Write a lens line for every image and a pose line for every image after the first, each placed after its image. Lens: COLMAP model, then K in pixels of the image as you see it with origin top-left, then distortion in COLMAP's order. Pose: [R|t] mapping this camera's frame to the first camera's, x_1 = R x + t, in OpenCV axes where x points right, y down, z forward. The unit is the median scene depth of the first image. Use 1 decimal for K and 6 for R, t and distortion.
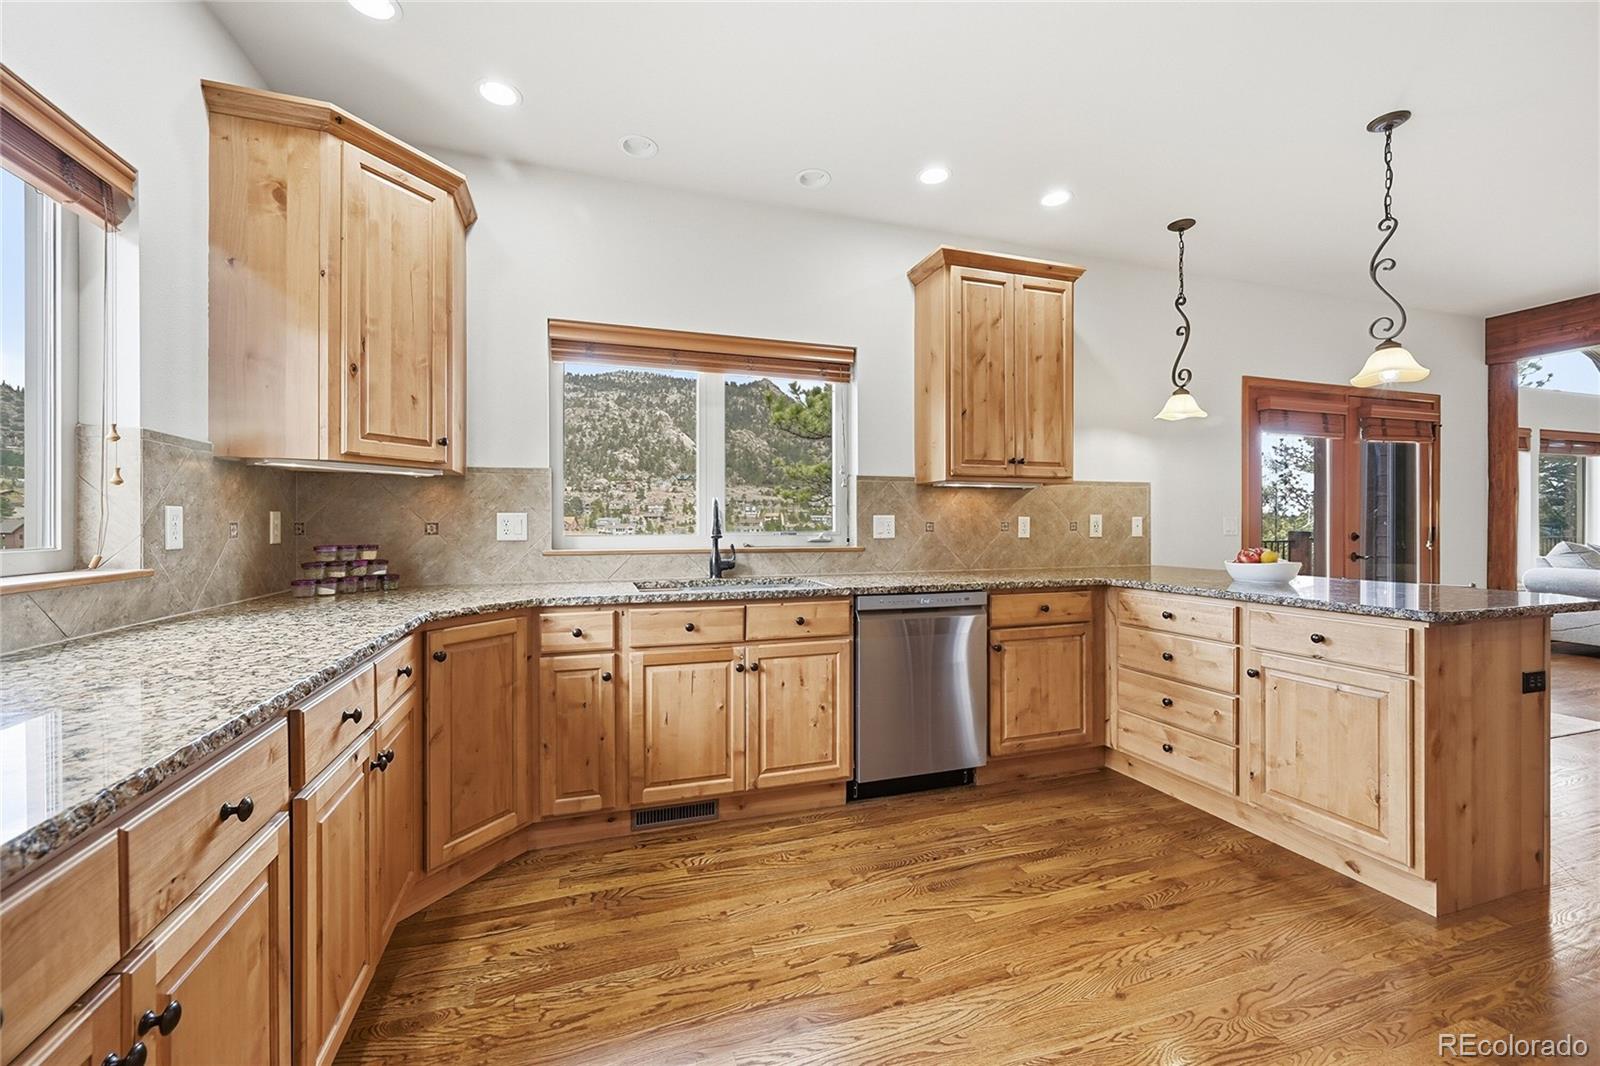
lens RADIAL K [[633.8, 0, 796.2], [0, 633.8, 525.5], [0, 0, 1]] dist [0.000970, 0.000065]
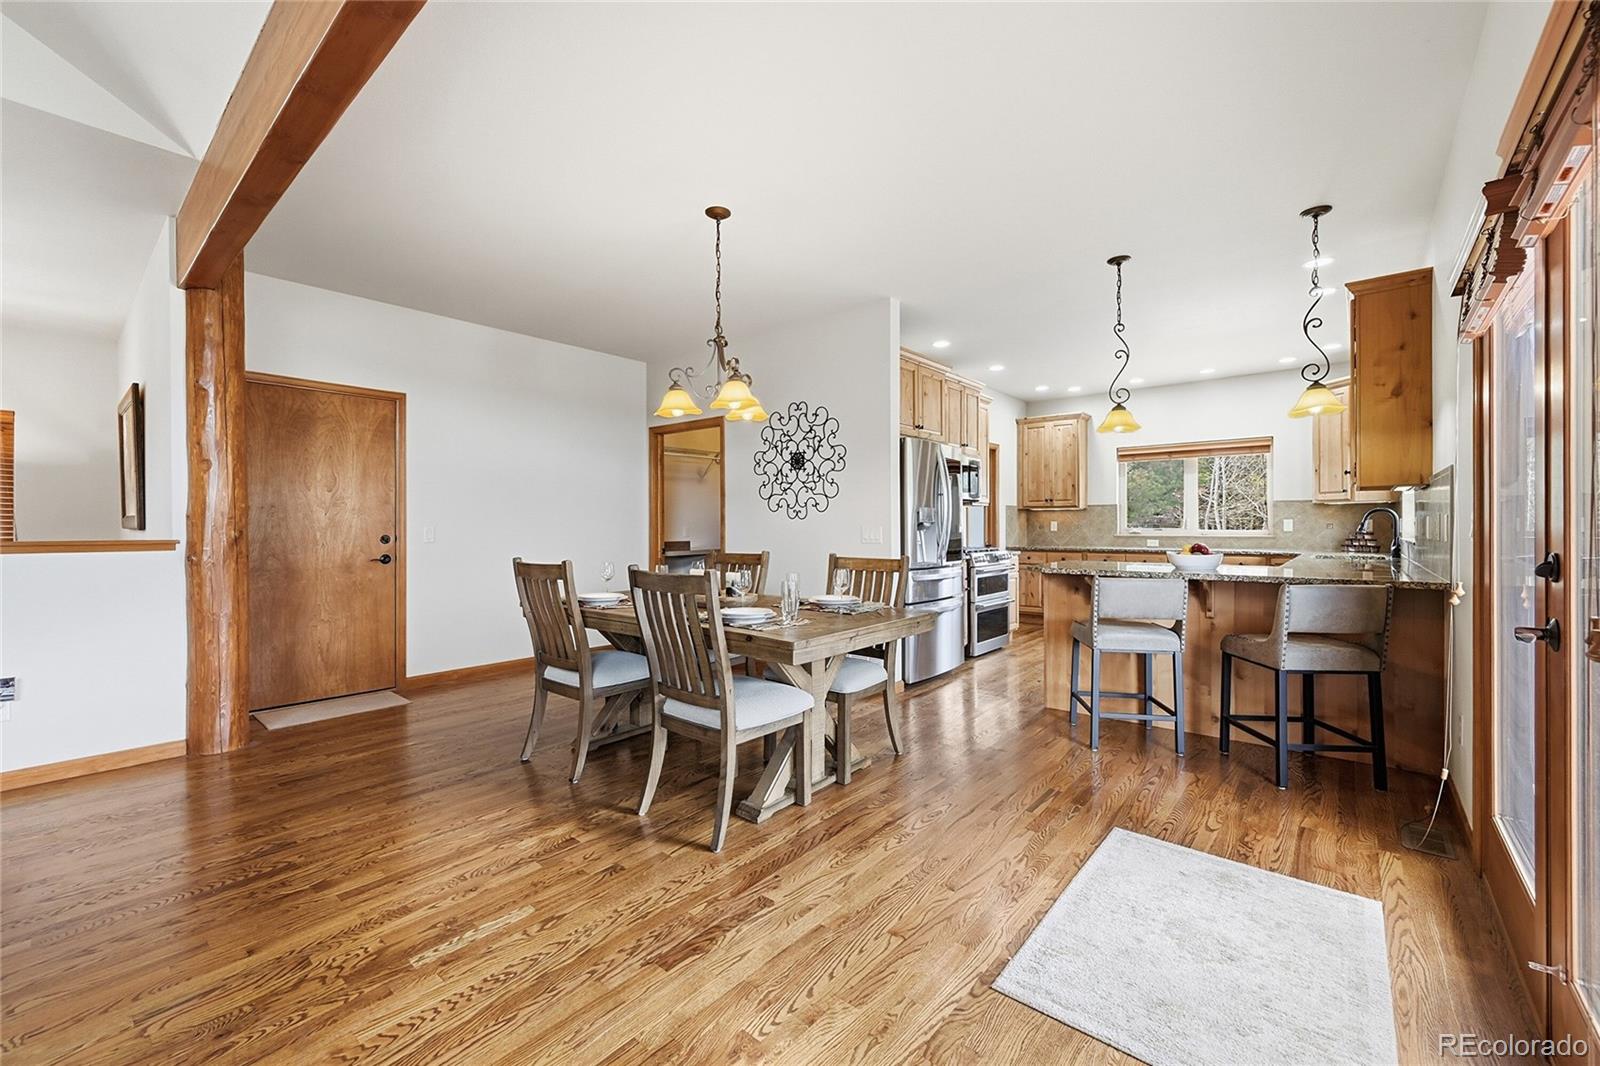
lens RADIAL K [[646.4, 0, 794.4], [0, 646.4, 525.7], [0, 0, 1]] dist [-0.001126, -0.000287]
pose [[-0.856572, 0.003102, -0.516018, 2.401454], [0.002523, 0.999995, 0.001823, -0.006673], [0.516022, 0.000260, -0.856576, 1.928448]]
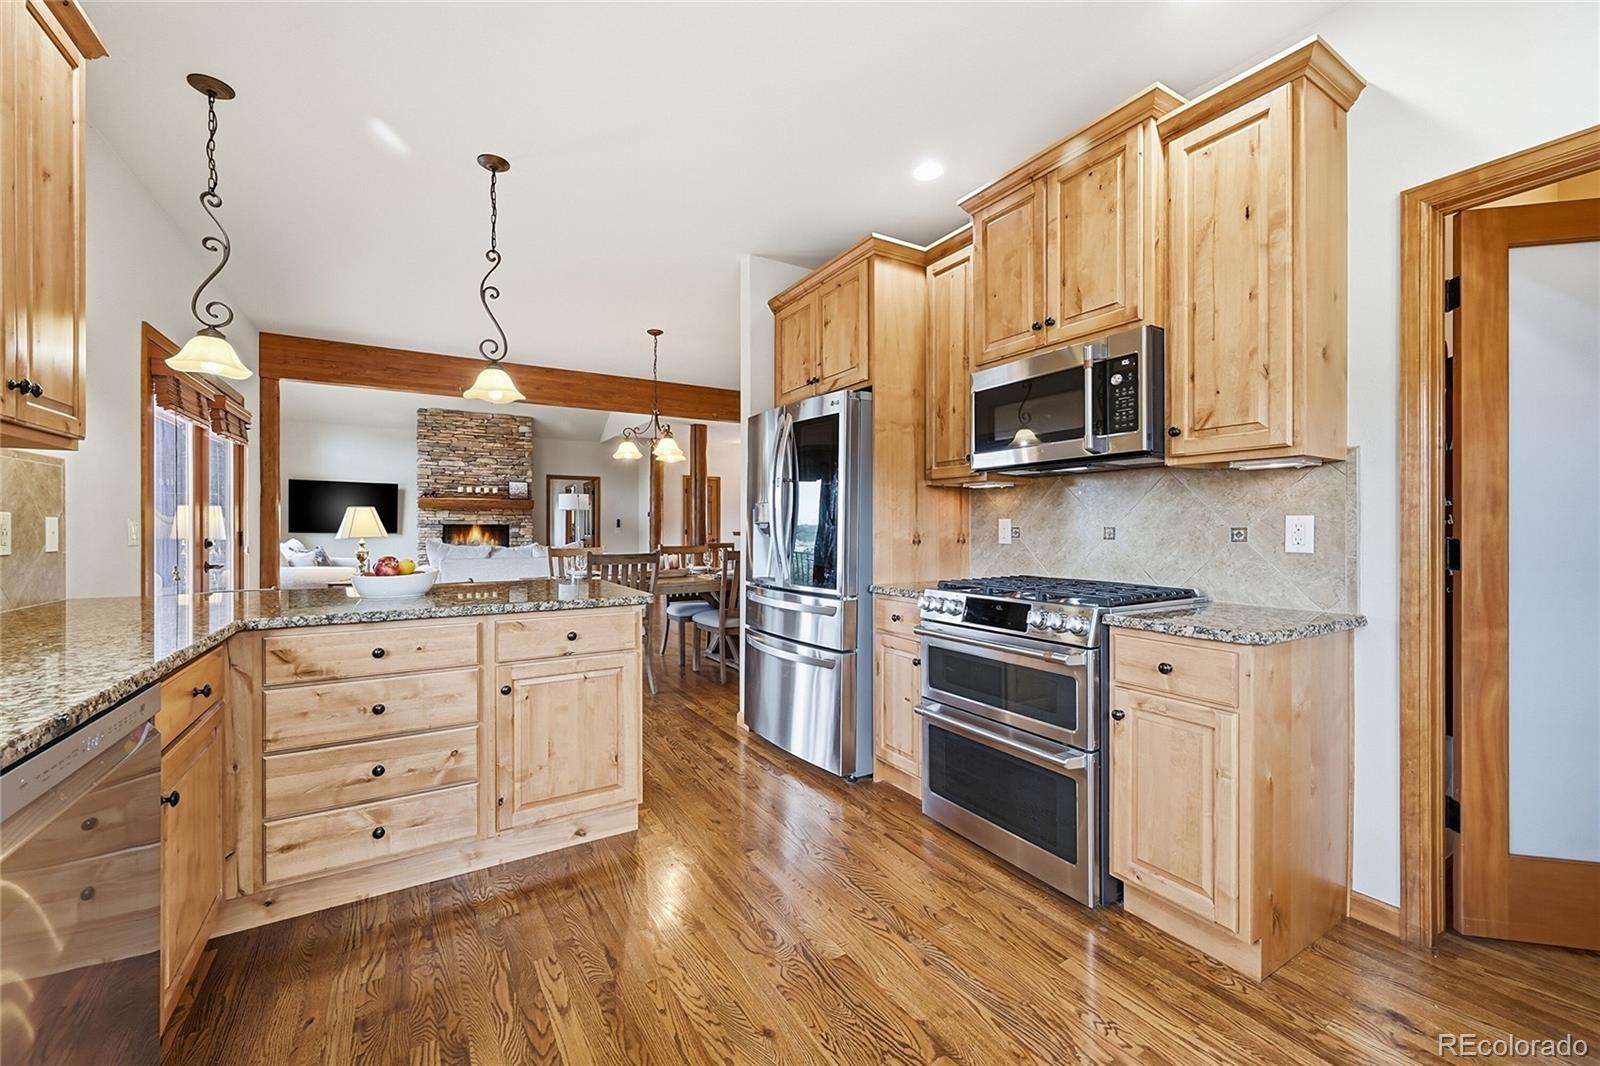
lens RADIAL K [[641.3, 0, 791.8], [0, 641.3, 531.5], [0, 0, 1]] dist [-0.000367, -0.000125]
pose [[-0.220328, -0.005390, 0.975411, -0.264158], [0.003126, 0.999976, 0.006232, -0.002986], [-0.975421, 0.004422, -0.220306, 0.744062]]
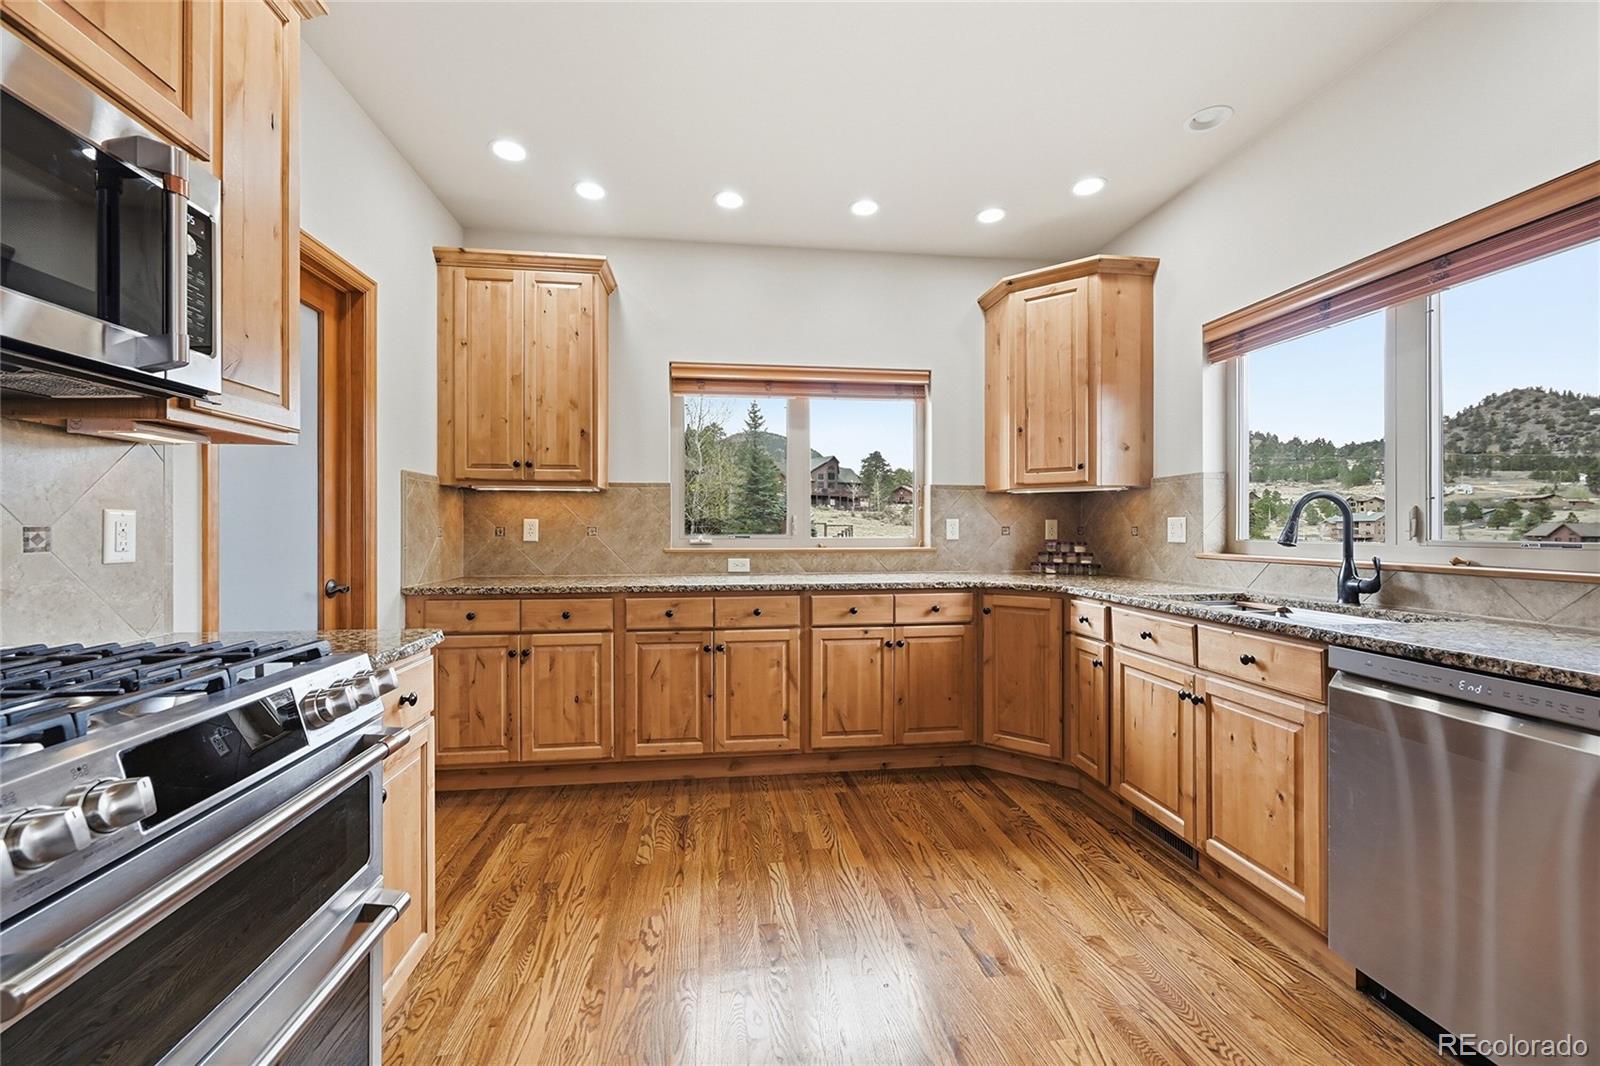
lens RADIAL K [[633.8, 0, 796.2], [0, 633.8, 525.5], [0, 0, 1]] dist [0.000970, 0.000065]
pose [[-0.189779, -0.003753, -0.981820, 0.825861], [-0.001202, 0.999993, -0.003590, -0.000662], [0.981826, 0.000499, -0.189782, 0.628914]]
